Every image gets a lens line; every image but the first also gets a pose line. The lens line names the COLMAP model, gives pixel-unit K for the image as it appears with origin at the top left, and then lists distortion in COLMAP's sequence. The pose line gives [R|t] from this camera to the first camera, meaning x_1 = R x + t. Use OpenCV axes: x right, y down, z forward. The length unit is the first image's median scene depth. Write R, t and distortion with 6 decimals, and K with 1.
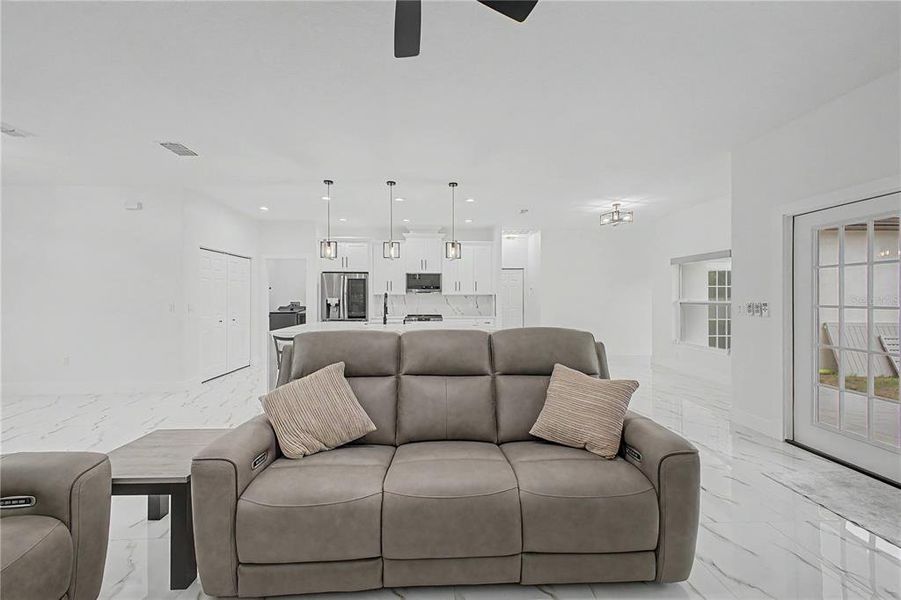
lens RADIAL K [[420.3, 0, 460.4], [0, 420.3, 298.8], [0, 0, 1]] dist [0.004826, 0.000490]
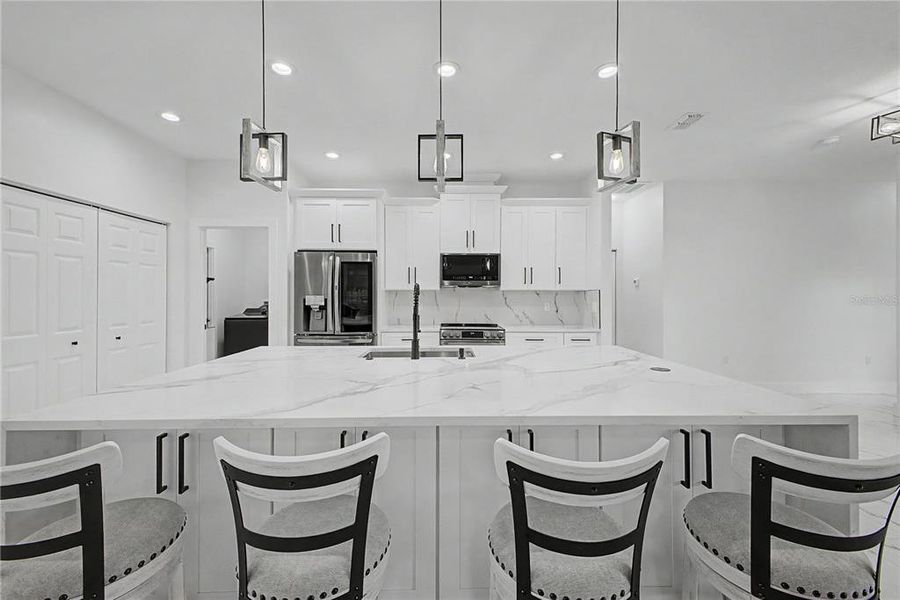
lens RADIAL K [[382.3, 0, 447.5], [0, 382.3, 299.7], [0, 0, 1]] dist [0.002424, -0.000226]
pose [[0.999395, 0.000090, -0.034775, -0.103803], [0.000053, 0.999991, 0.004128, 0.001218], [0.034775, -0.004127, 0.999387, 0.478398]]
